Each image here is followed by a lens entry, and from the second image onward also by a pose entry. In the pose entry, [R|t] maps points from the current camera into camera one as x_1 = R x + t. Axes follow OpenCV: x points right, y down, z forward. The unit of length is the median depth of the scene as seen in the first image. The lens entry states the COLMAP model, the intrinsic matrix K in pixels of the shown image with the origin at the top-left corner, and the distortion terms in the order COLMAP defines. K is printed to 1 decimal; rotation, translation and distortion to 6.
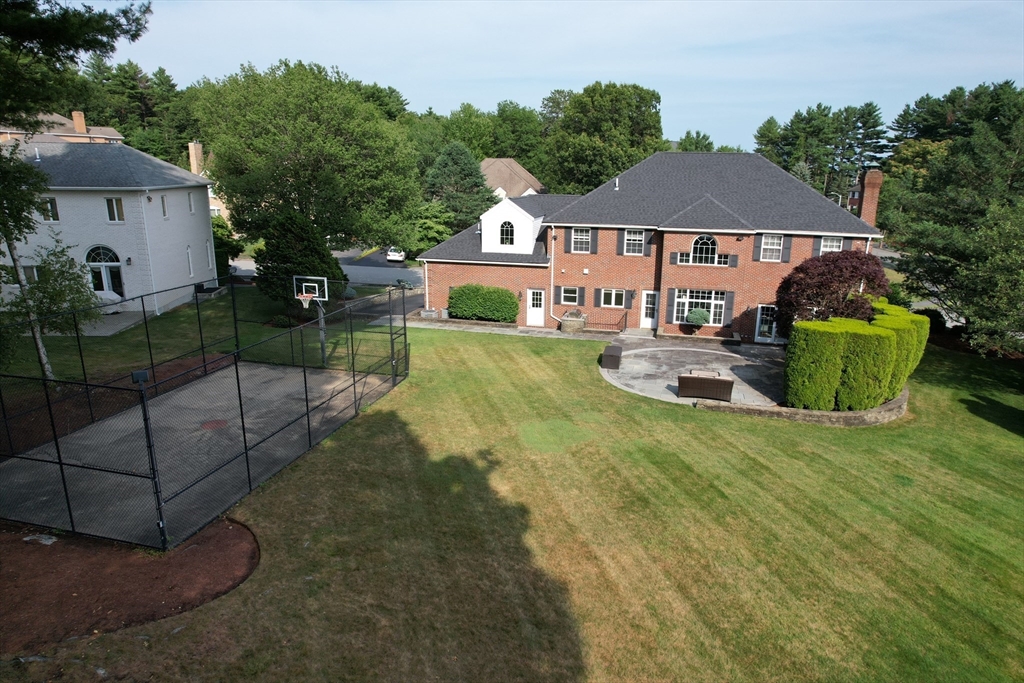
lens RADIAL K [[654.6, 0, 510.2], [0, 654.6, 351.0], [0, 0, 1]] dist [-0.062054, 0.051144]
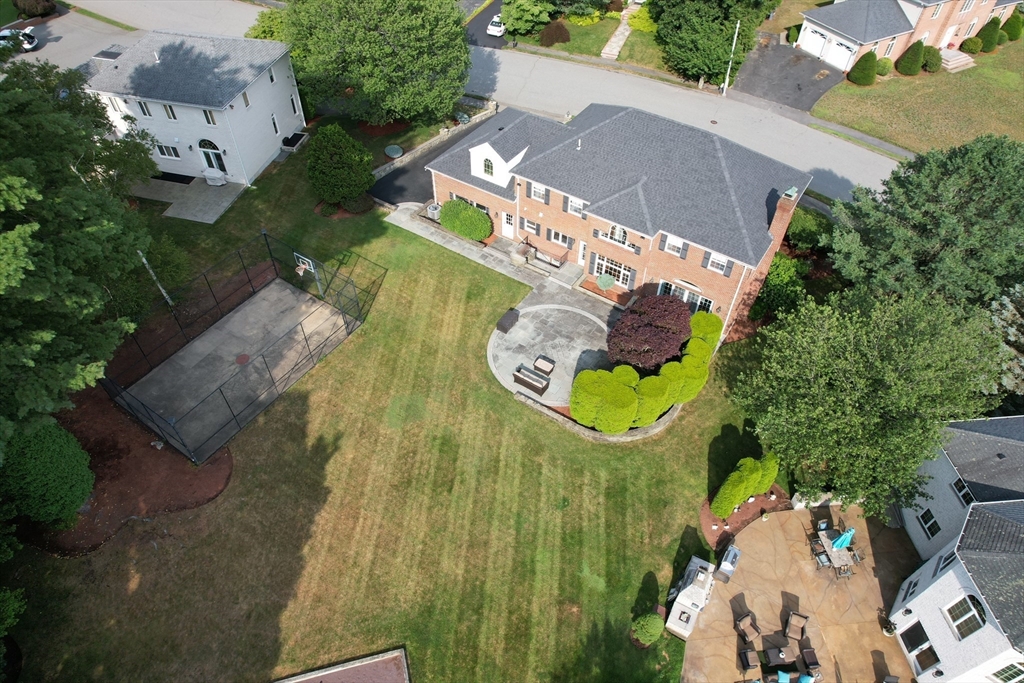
lens RADIAL K [[654.6, 0, 510.2], [0, 654.6, 351.0], [0, 0, 1]] dist [-0.062054, 0.051144]
pose [[0.944783, 0.243803, -0.218964, 0.414902], [-0.085903, 0.829086, 0.552483, -0.615803], [0.316237, -0.503167, 0.804249, -0.156783]]
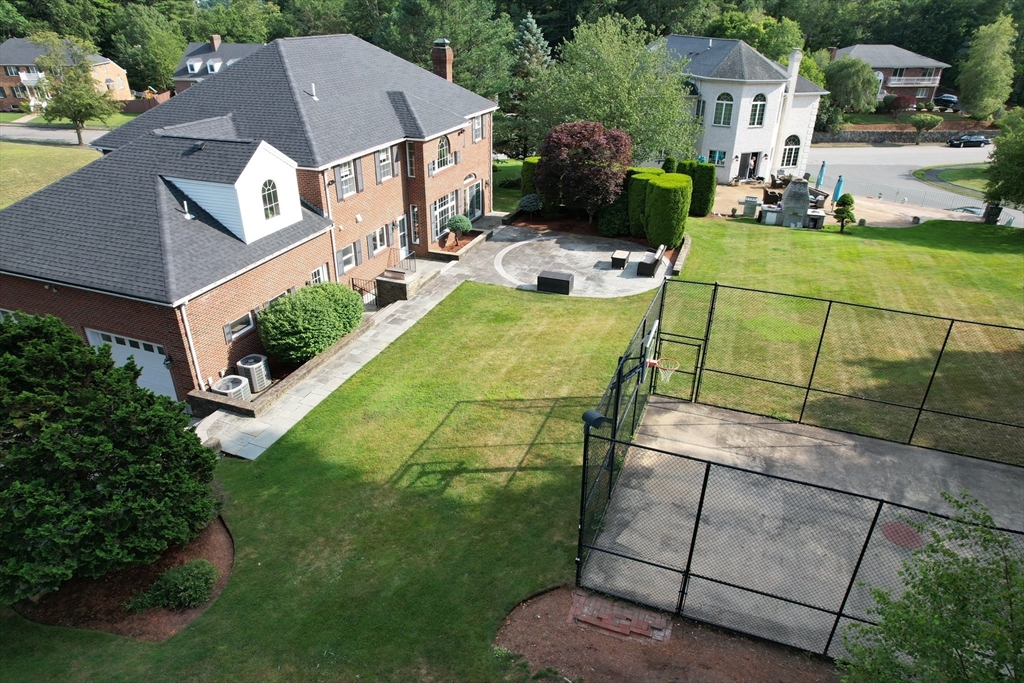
lens RADIAL K [[654.6, 0, 510.2], [0, 654.6, 351.0], [0, 0, 1]] dist [-0.062054, 0.051144]
pose [[0.106028, -0.475311, 0.873406, -0.610561], [0.262505, 0.860576, 0.436462, -0.281930], [-0.959088, 0.182996, 0.216016, 0.735319]]
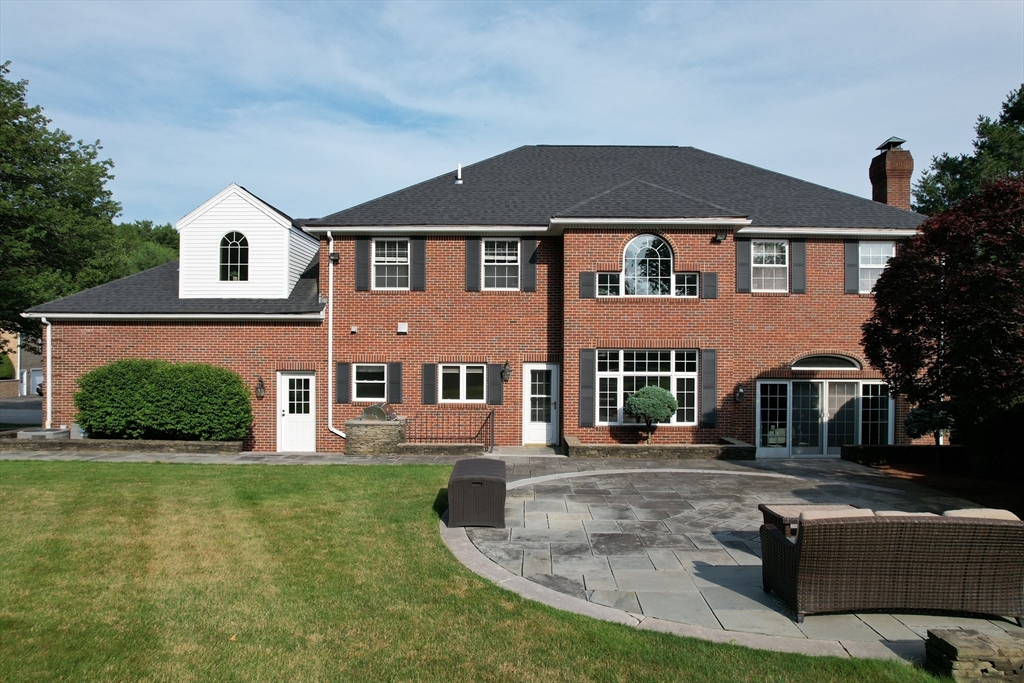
lens RADIAL K [[654.6, 0, 510.2], [0, 654.6, 351.0], [0, 0, 1]] dist [-0.062054, 0.051144]
pose [[0.968636, -0.002140, 0.248474, 0.077299], [0.069292, 0.962623, -0.261831, 0.023621], [-0.238627, 0.270837, 0.932580, 0.572801]]
